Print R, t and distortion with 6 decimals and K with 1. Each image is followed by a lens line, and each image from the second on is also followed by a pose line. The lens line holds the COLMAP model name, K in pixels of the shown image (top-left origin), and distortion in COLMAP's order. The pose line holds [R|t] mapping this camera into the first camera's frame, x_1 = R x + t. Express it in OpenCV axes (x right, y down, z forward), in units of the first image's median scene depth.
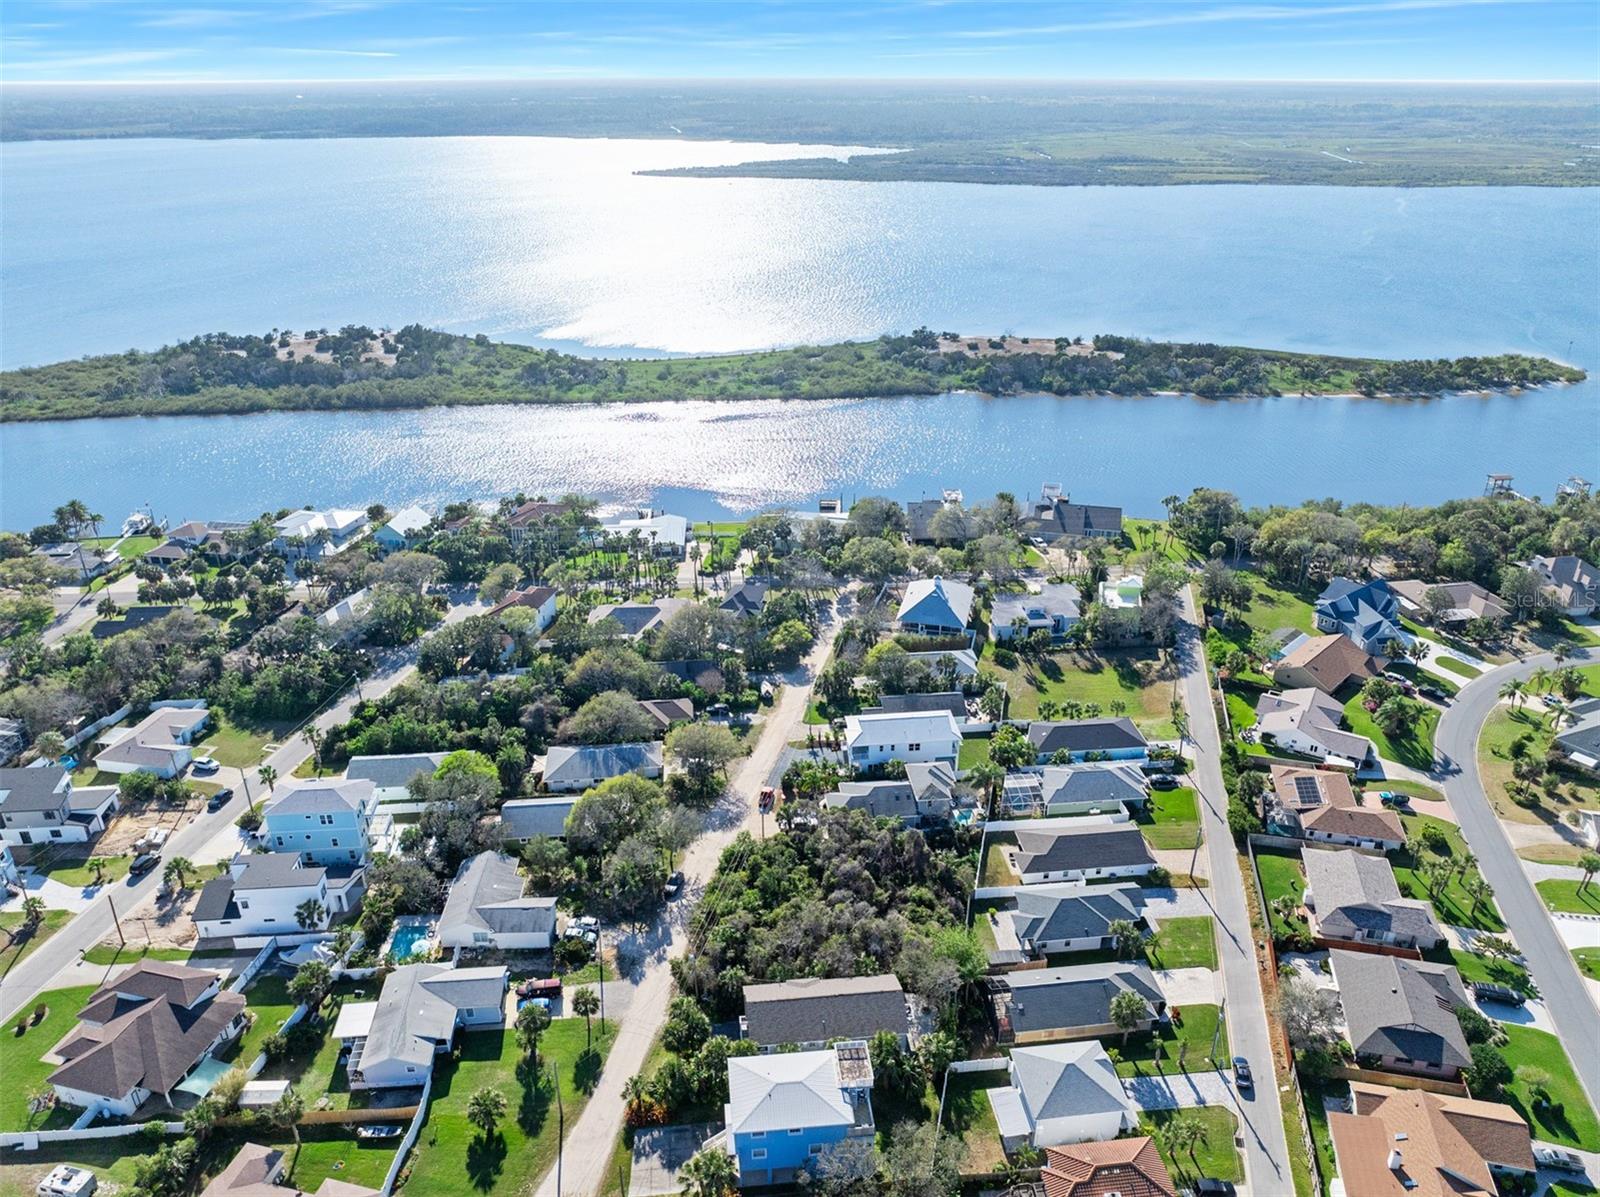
lens RADIAL K [[1138.7, 0, 812.1], [0, 1138.7, 581.8], [0, 0, 1]] dist [-0.034443, 0.005624]
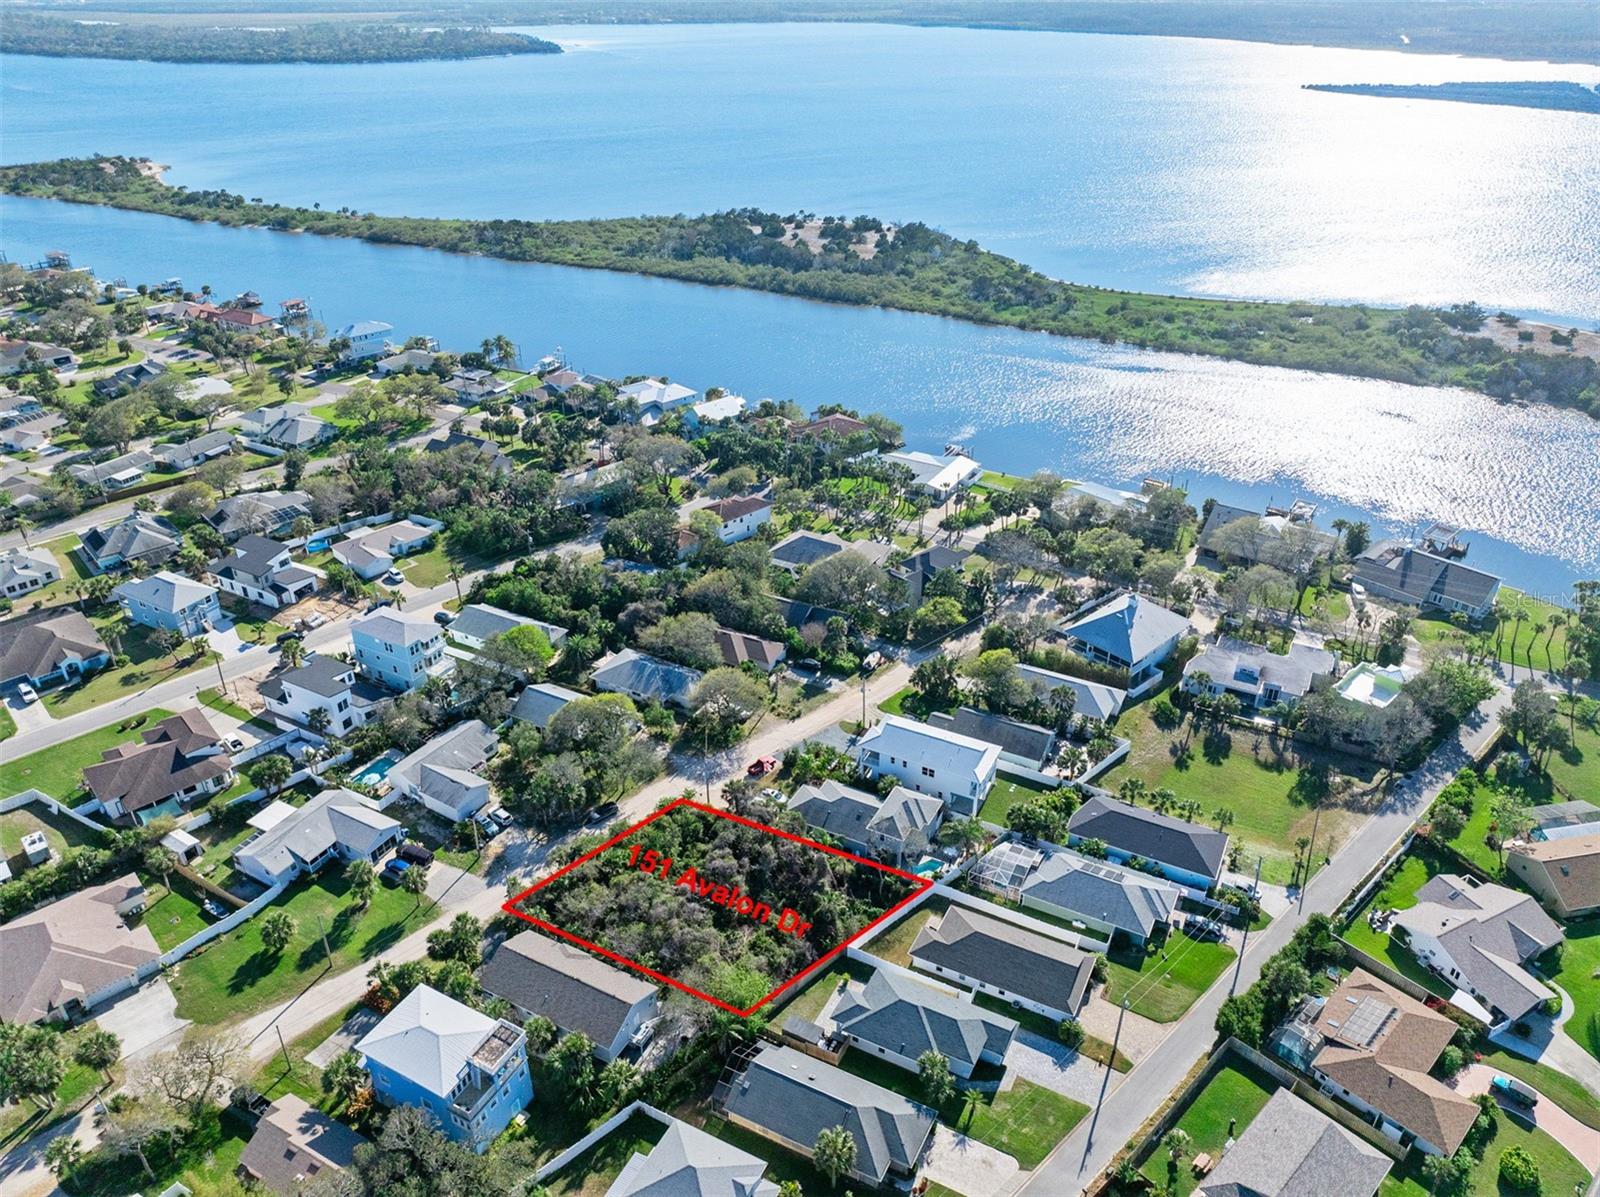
lens RADIAL K [[1138.7, 0, 803.2], [0, 1138.7, 598.8], [0, 0, 1]] dist [-0.034443, 0.005624]
pose [[0.828235, 0.274563, -0.488509, 0.380320], [-0.230355, 0.961499, 0.149852, -0.084981], [0.510845, -0.011582, 0.859595, 0.200076]]
